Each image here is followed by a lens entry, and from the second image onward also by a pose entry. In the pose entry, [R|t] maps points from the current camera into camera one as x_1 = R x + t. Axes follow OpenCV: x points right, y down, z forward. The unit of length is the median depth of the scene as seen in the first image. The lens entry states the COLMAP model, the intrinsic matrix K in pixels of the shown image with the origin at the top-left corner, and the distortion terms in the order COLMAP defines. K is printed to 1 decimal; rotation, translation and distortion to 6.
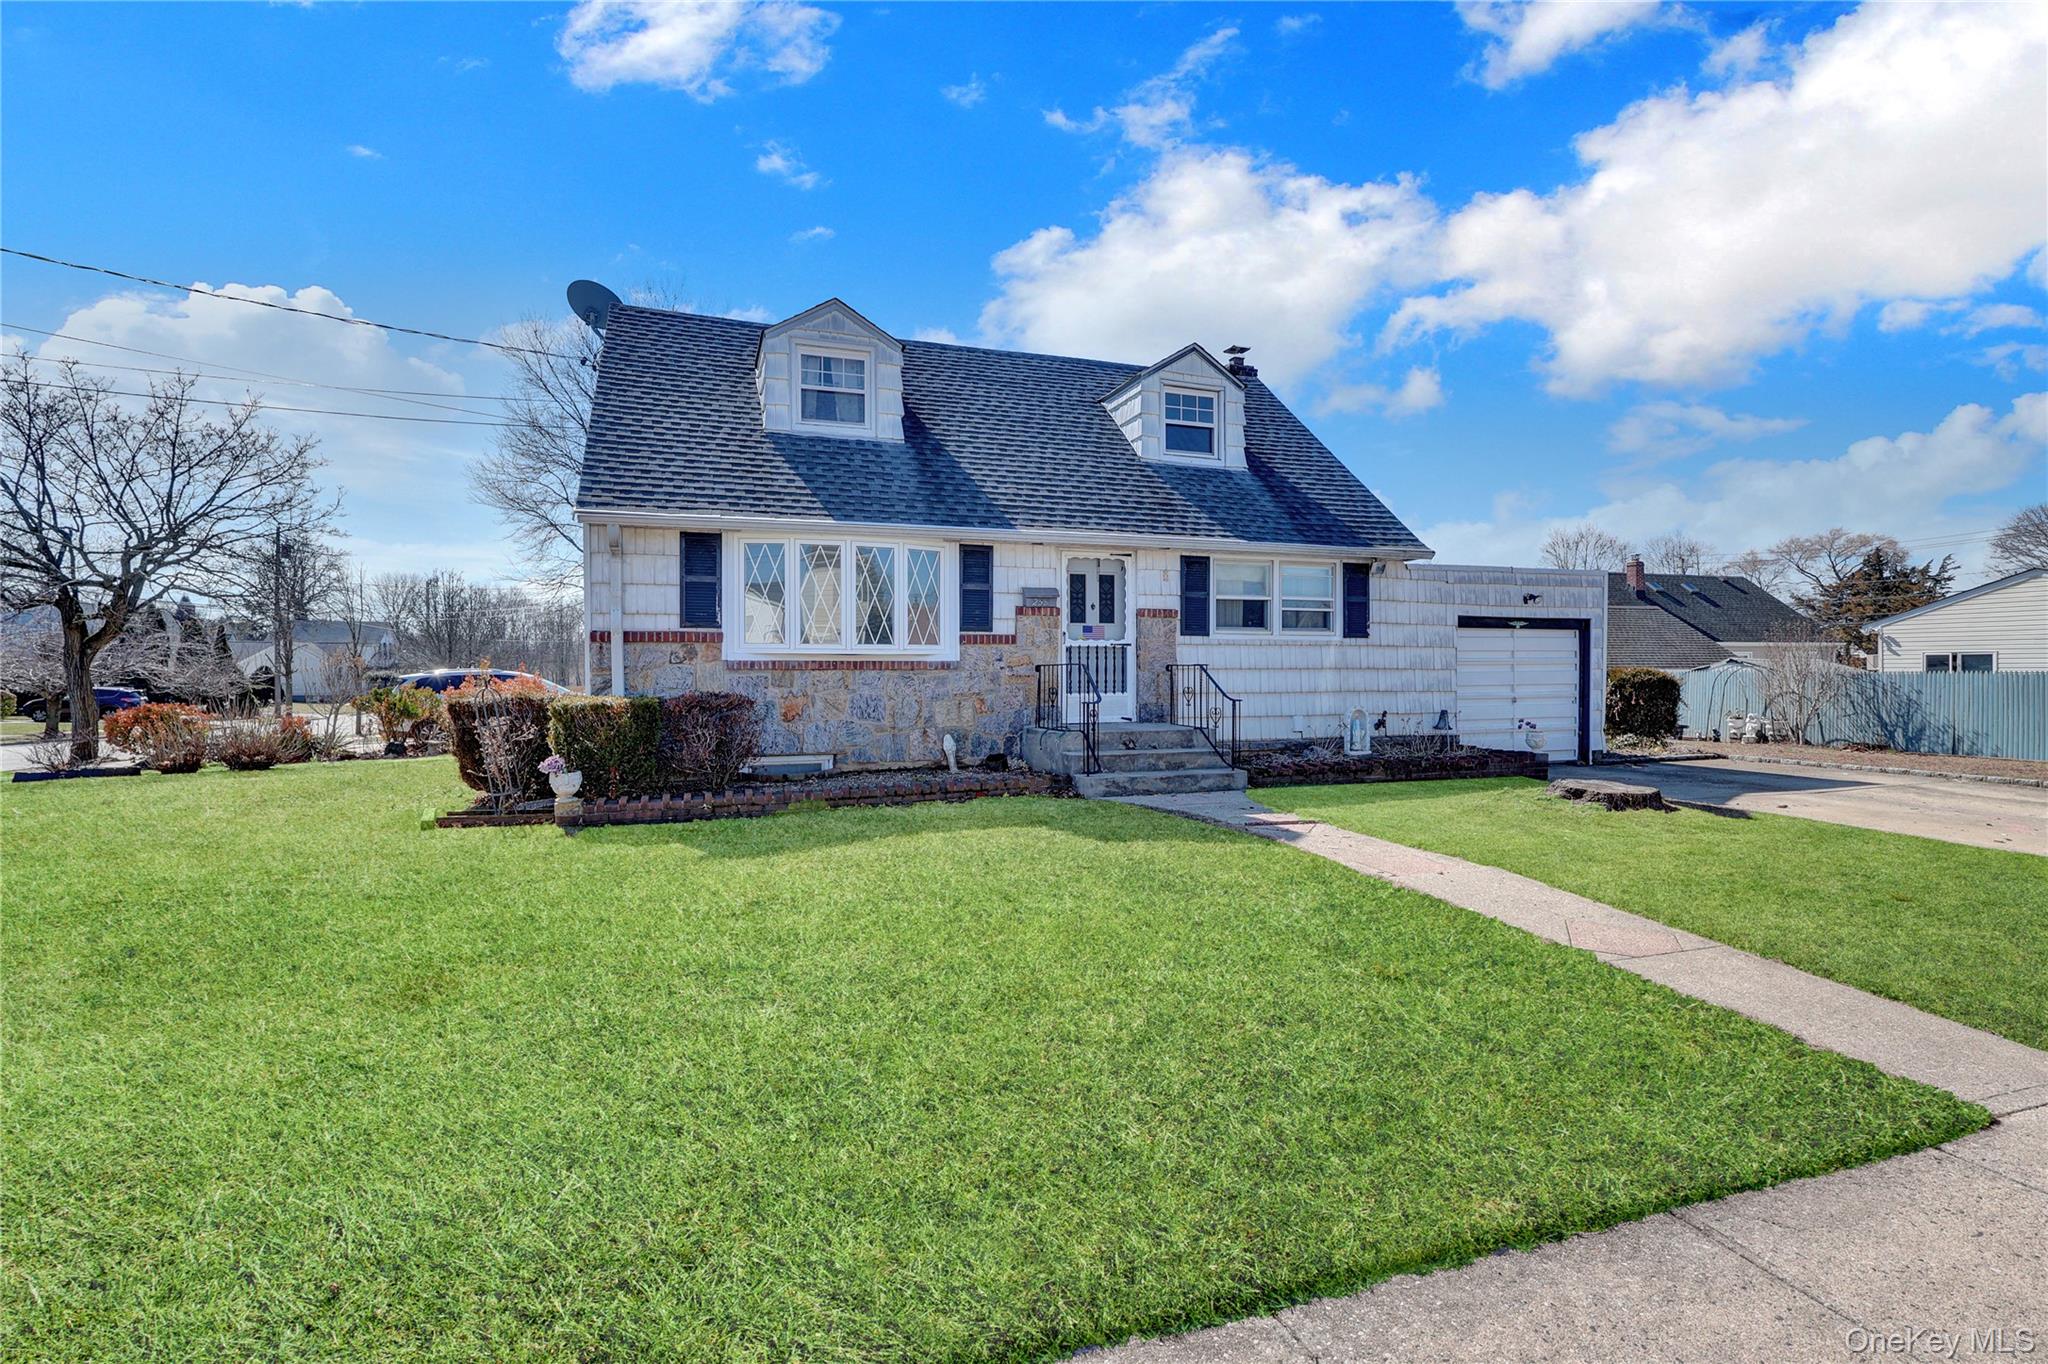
lens RADIAL K [[947.5, 0, 1023.6], [0, 947.5, 672.5], [0, 0, 1]] dist [-0.002264, 0.000821]
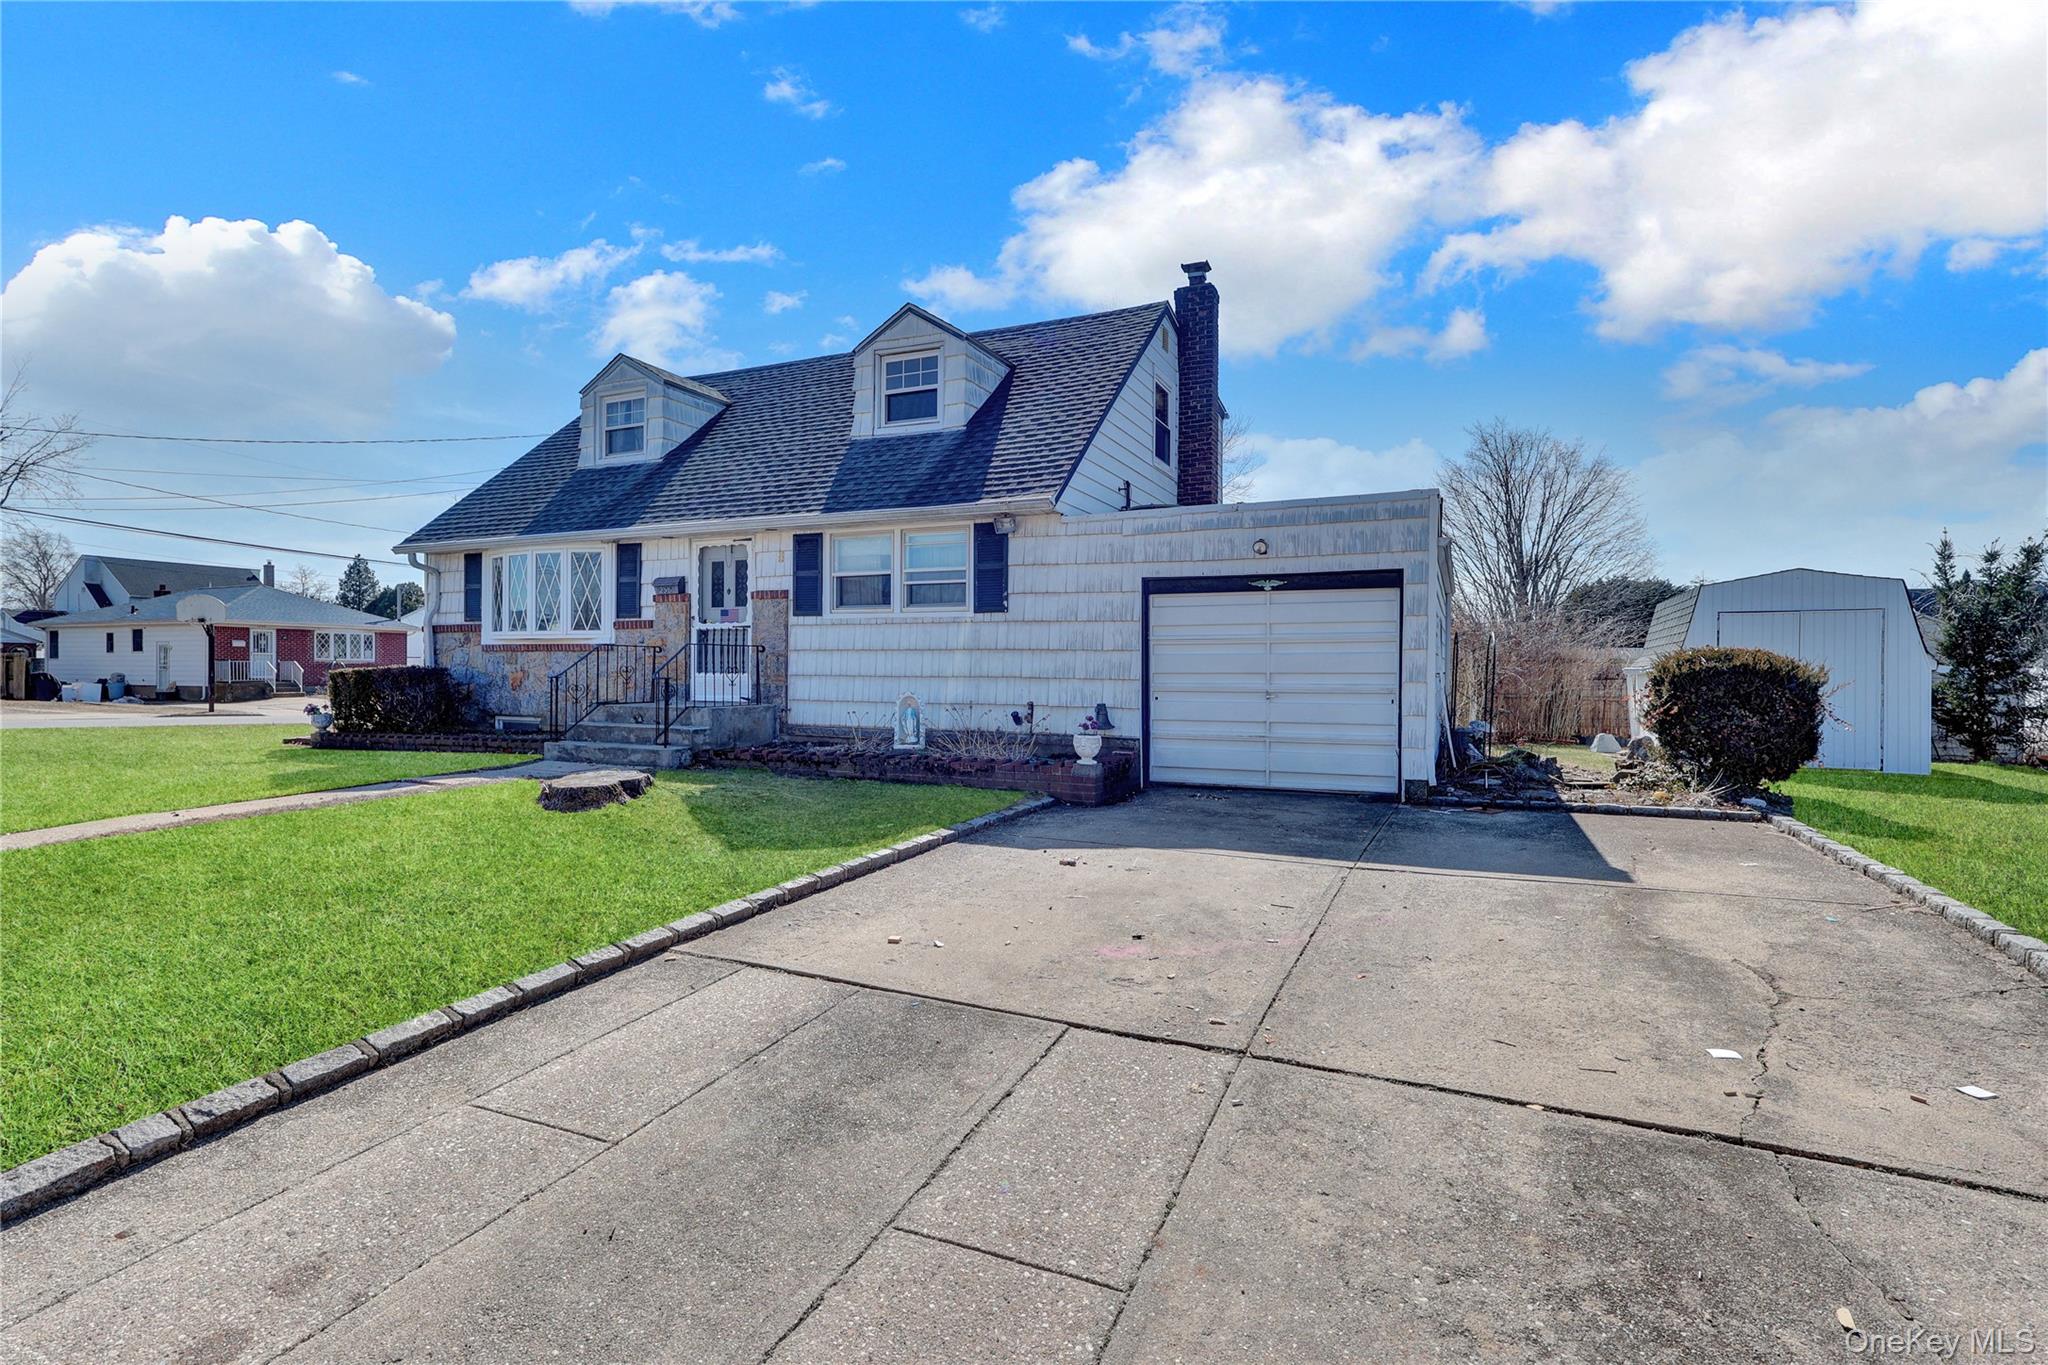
lens RADIAL K [[947.5, 0, 1023.6], [0, 947.5, 673.0], [0, 0, 1]] dist [-0.002264, 0.000821]
pose [[0.735095, 0.008422, -0.677912, 1.032924], [-0.009318, 0.999954, 0.002319, 0.015639], [0.677901, 0.004613, 0.735139, 0.451111]]
